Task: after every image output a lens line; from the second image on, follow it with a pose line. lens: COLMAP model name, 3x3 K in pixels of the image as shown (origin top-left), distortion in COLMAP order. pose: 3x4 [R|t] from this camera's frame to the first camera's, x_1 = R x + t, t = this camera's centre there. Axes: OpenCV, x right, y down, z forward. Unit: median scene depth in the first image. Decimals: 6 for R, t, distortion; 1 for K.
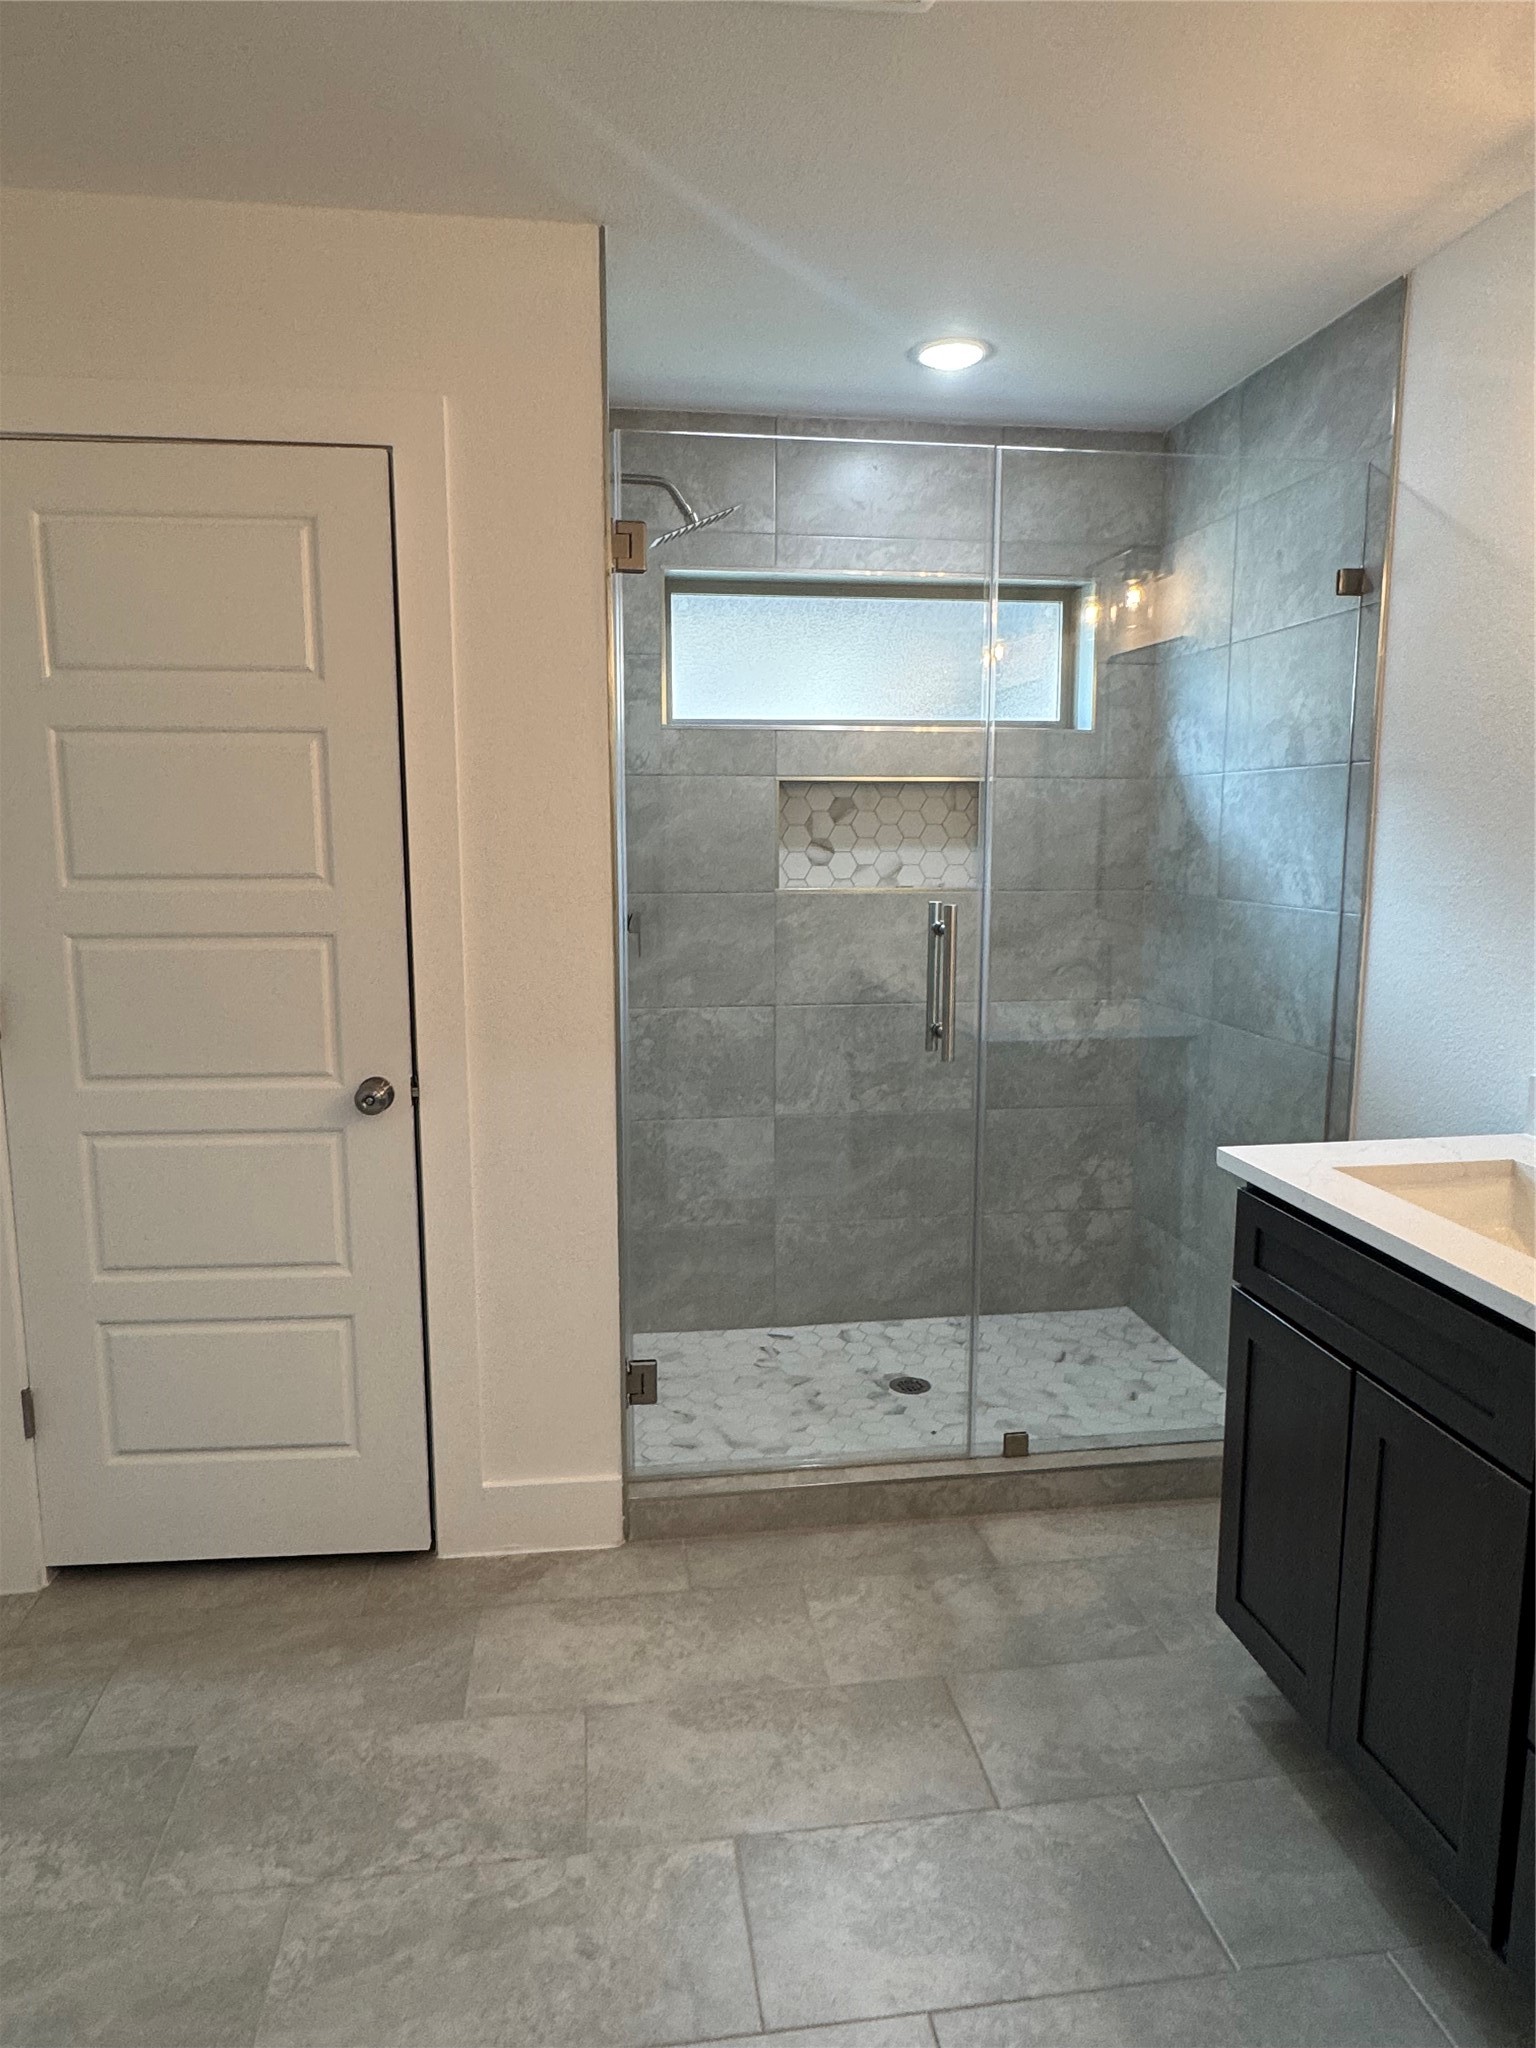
lens RADIAL K [[1313.2, 0, 768.0], [0, 1313.2, 1024.0], [0, 0, 1]] dist [-0.004555, -0.001875]
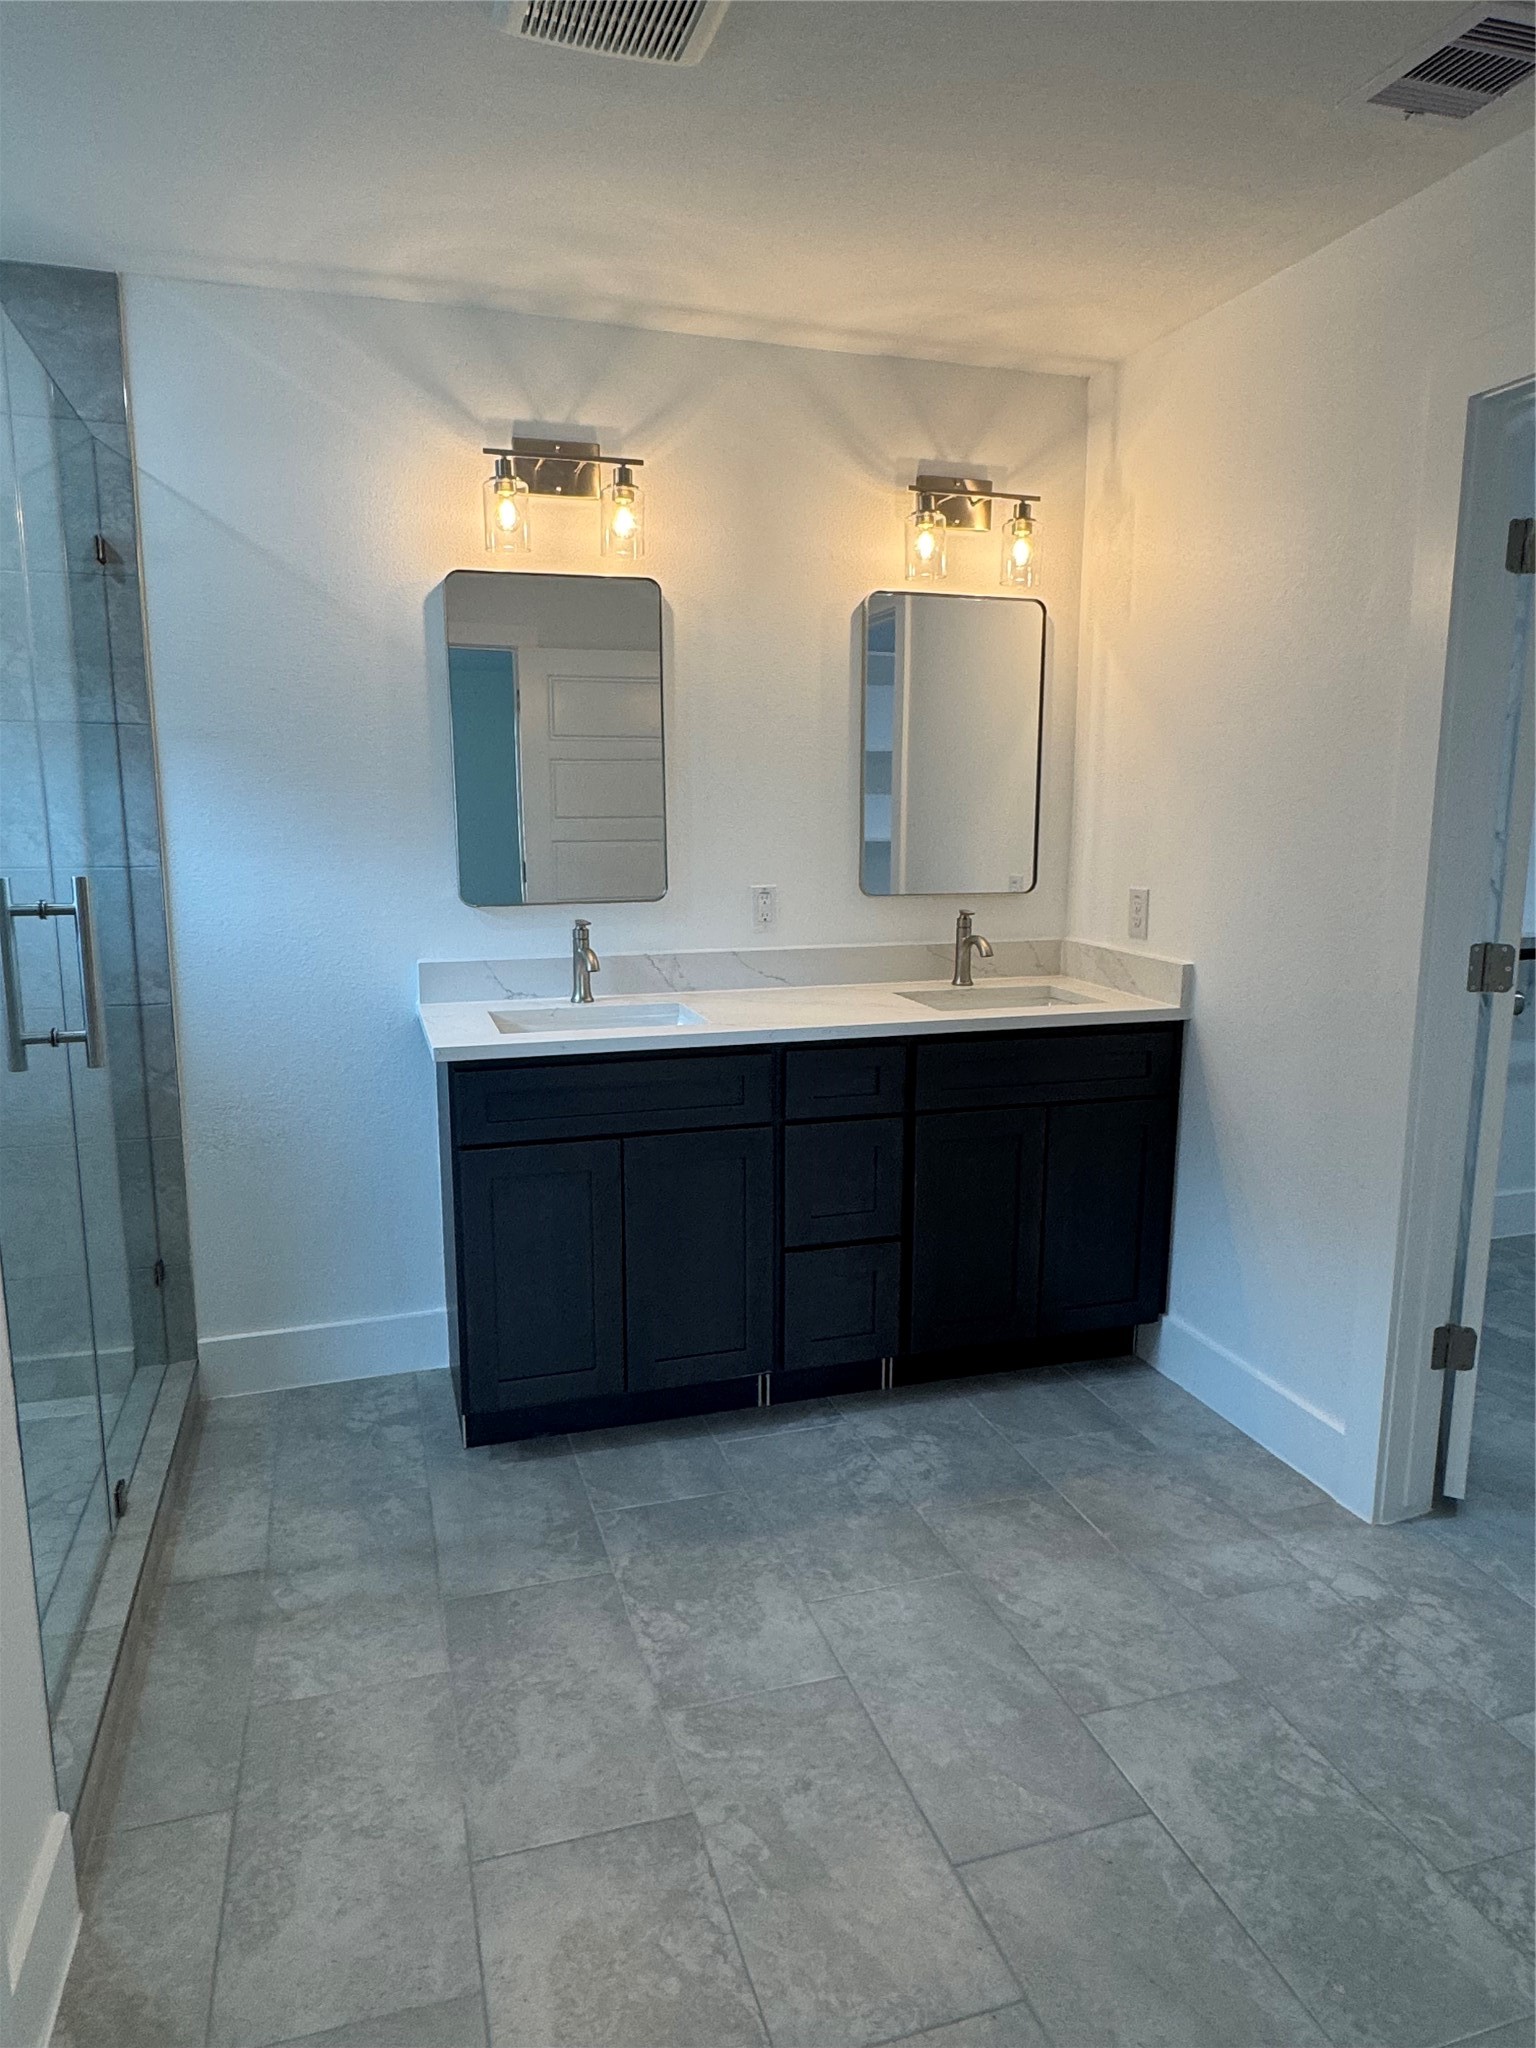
lens RADIAL K [[1313.2, 0, 768.0], [0, 1313.2, 1024.0], [0, 0, 1]] dist [-0.004555, -0.001875]
pose [[-0.170855, -0.166684, 0.971095, -0.864781], [0.142892, 0.970975, 0.191804, -0.113741], [-0.974880, 0.171532, -0.142078, 0.835458]]
